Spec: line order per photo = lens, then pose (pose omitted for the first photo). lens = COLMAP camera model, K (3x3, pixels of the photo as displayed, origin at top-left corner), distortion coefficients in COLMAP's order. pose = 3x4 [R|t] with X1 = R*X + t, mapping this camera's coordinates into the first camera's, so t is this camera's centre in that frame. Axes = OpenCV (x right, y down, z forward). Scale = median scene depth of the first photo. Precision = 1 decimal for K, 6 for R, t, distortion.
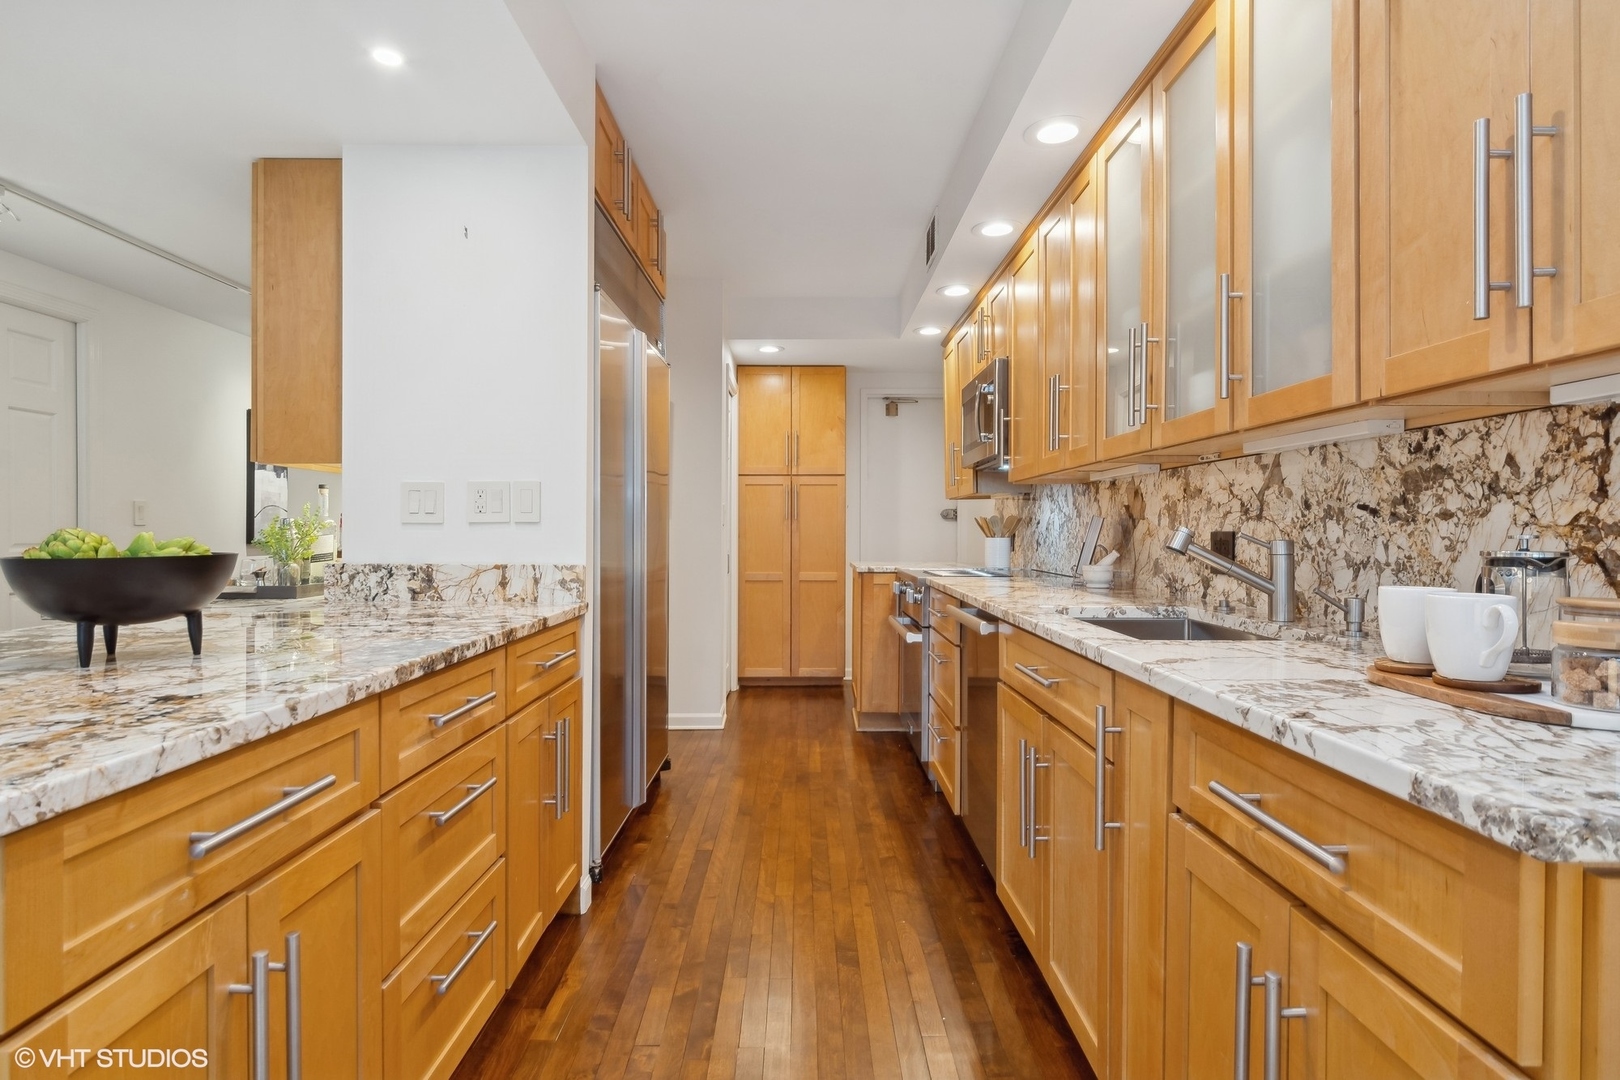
lens RADIAL K [[843.5, 0, 814.7], [0, 843.5, 534.3], [0, 0, 1]] dist [-0.003962, 0.000367]
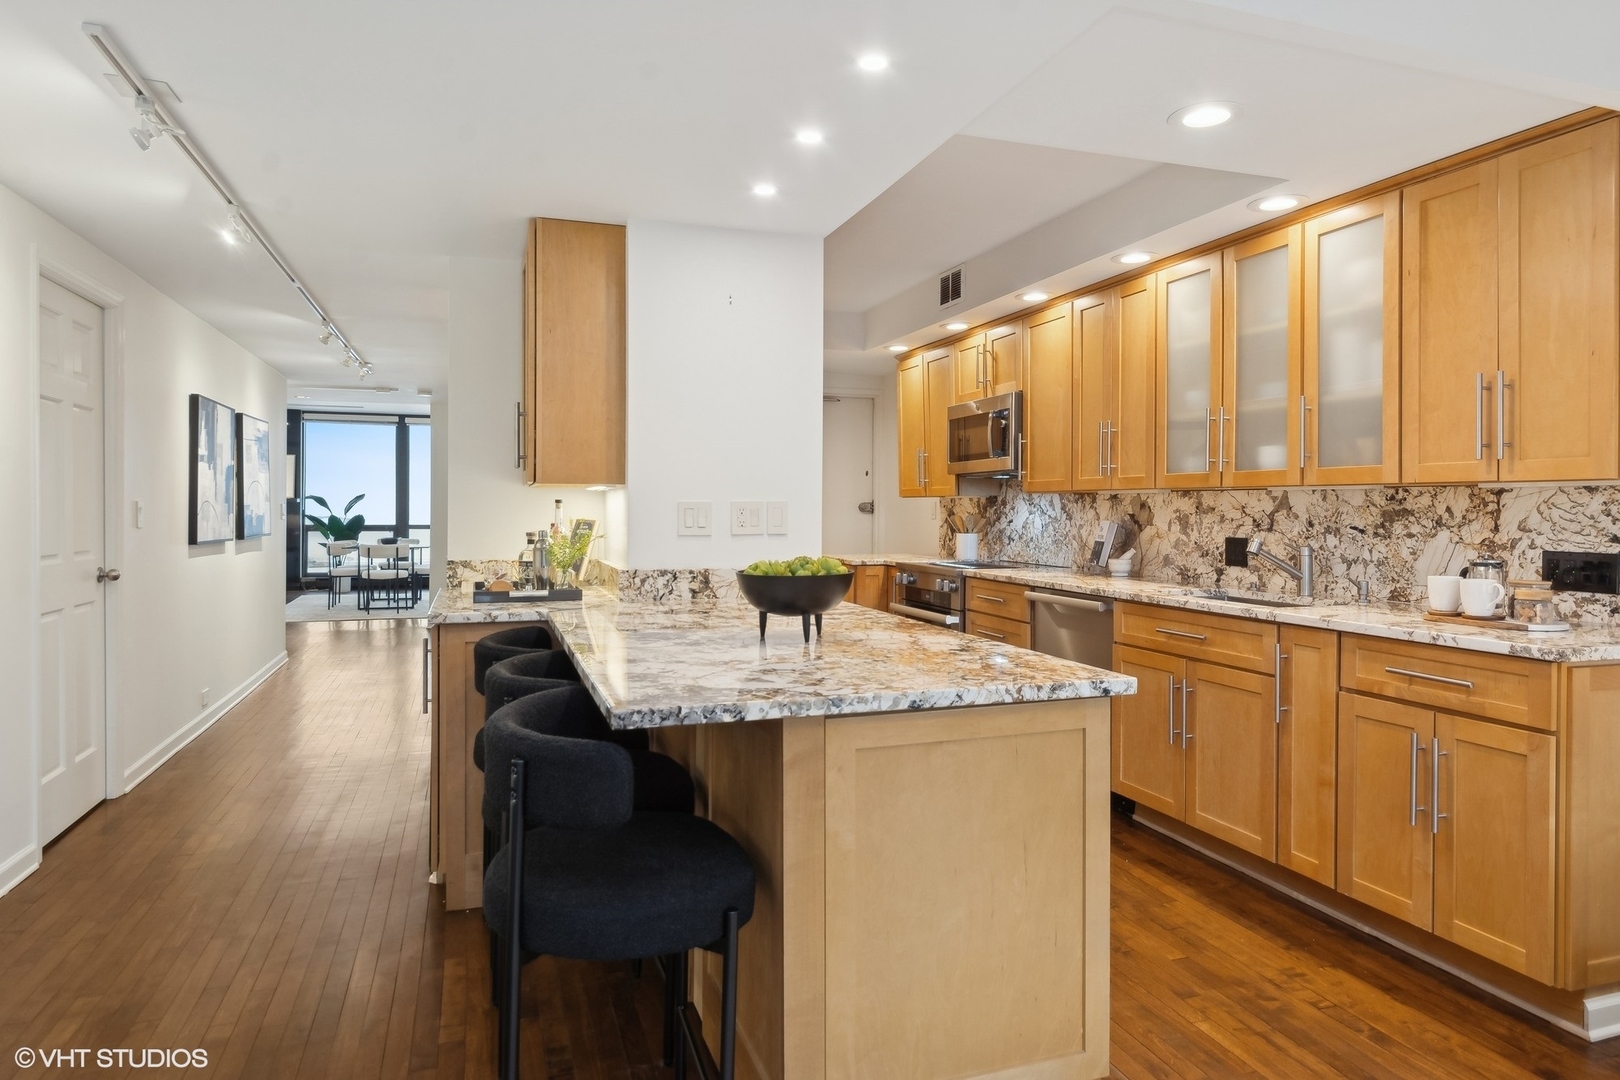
lens RADIAL K [[1010.4, 0, 807.0], [0, 1010.4, 512.0], [0, 0, 1]] dist [0.008503, -0.004758]
pose [[0.946191, -0.000369, 0.323609, -1.102084], [-0.000435, 0.999997, 0.002413, -0.070952], [-0.323609, -0.002424, 0.946188, -0.613635]]
